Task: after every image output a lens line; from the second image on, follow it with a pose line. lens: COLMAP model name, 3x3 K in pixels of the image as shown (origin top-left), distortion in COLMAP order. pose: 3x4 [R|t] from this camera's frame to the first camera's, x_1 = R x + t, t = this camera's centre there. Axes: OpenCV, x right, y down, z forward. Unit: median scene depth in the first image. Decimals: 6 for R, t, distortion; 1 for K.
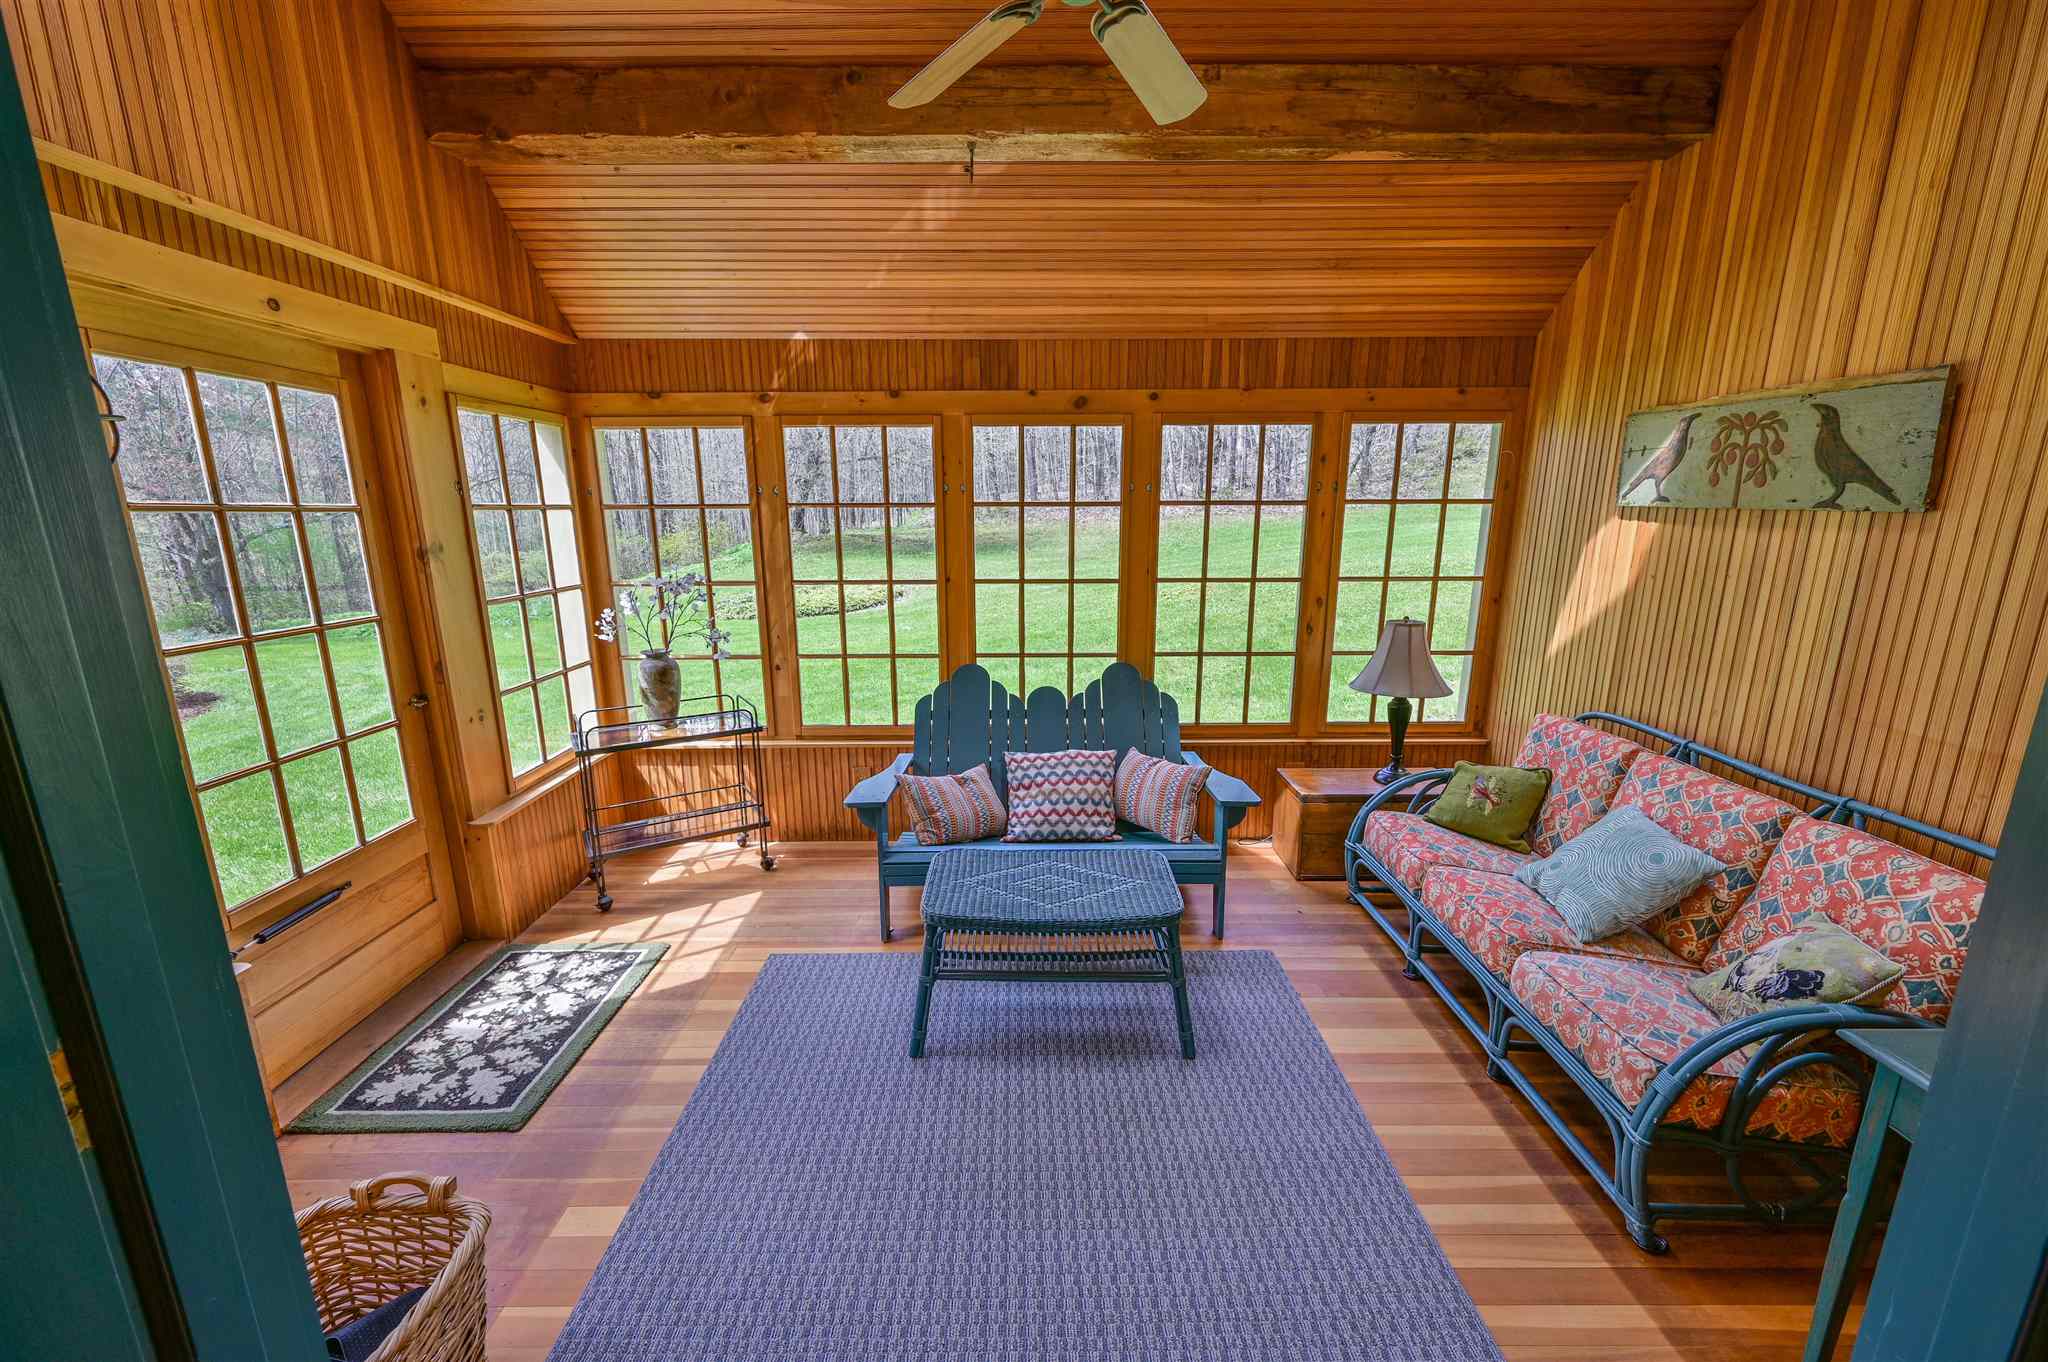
lens RADIAL K [[802.3, 0, 1019.3], [0, 802.3, 686.5], [0, 0, 1]] dist [-0.000690, 0.000069]
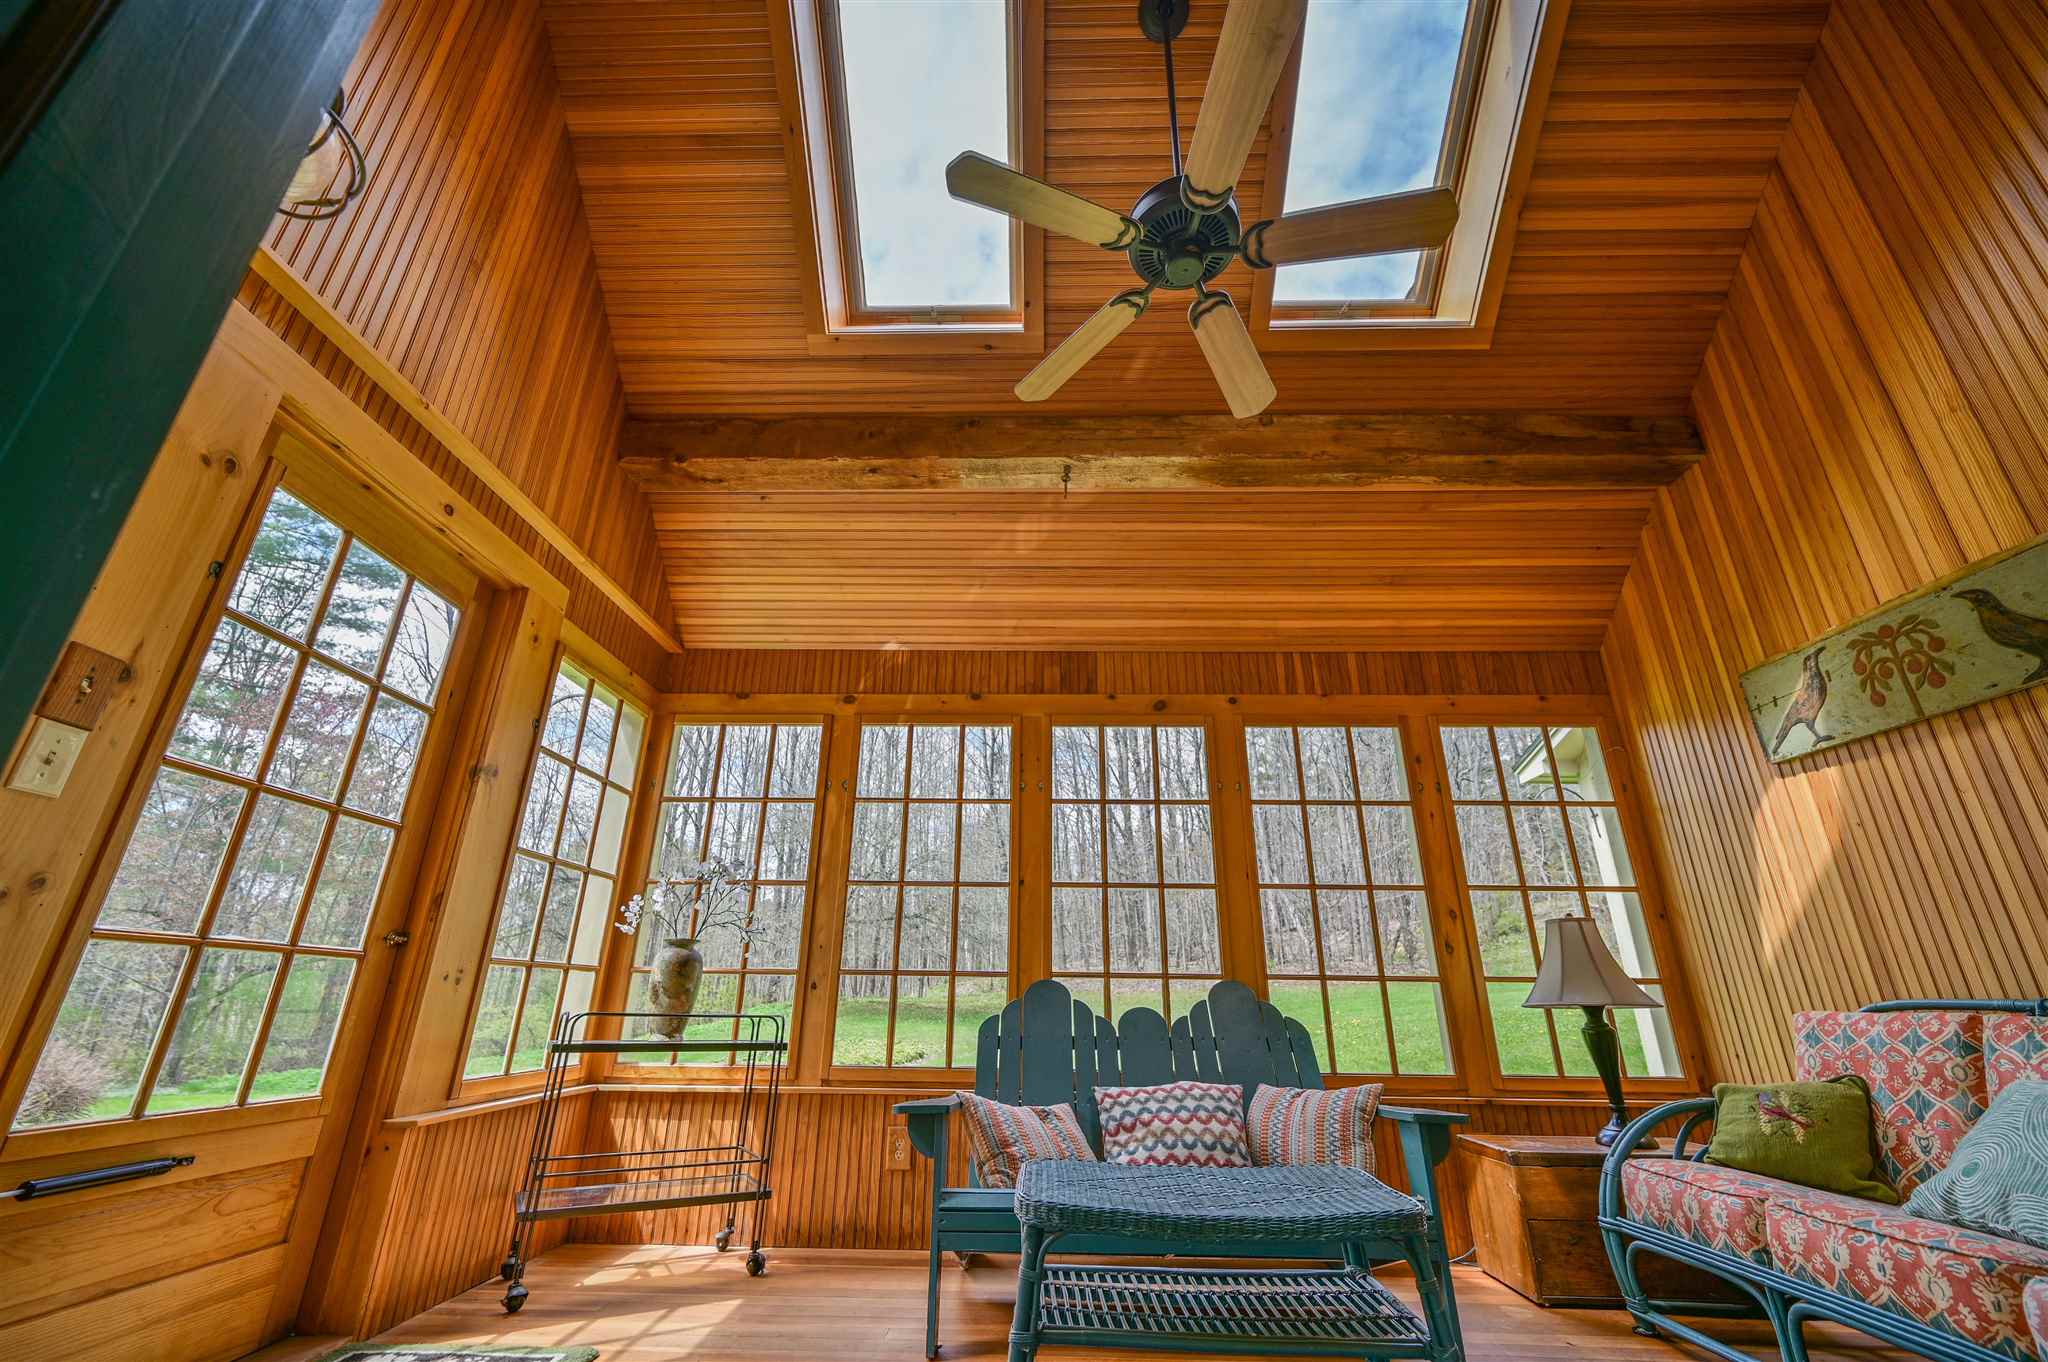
lens RADIAL K [[807.6, 0, 1020.2], [0, 807.6, 681.4], [0, 0, 1]] dist [-0.002241, 0.000466]
pose [[0.999493, 0.008250, -0.030750, -0.073071], [-0.024062, 0.828203, -0.559911, 0.206988], [0.020848, 0.560367, 0.827982, 0.151733]]
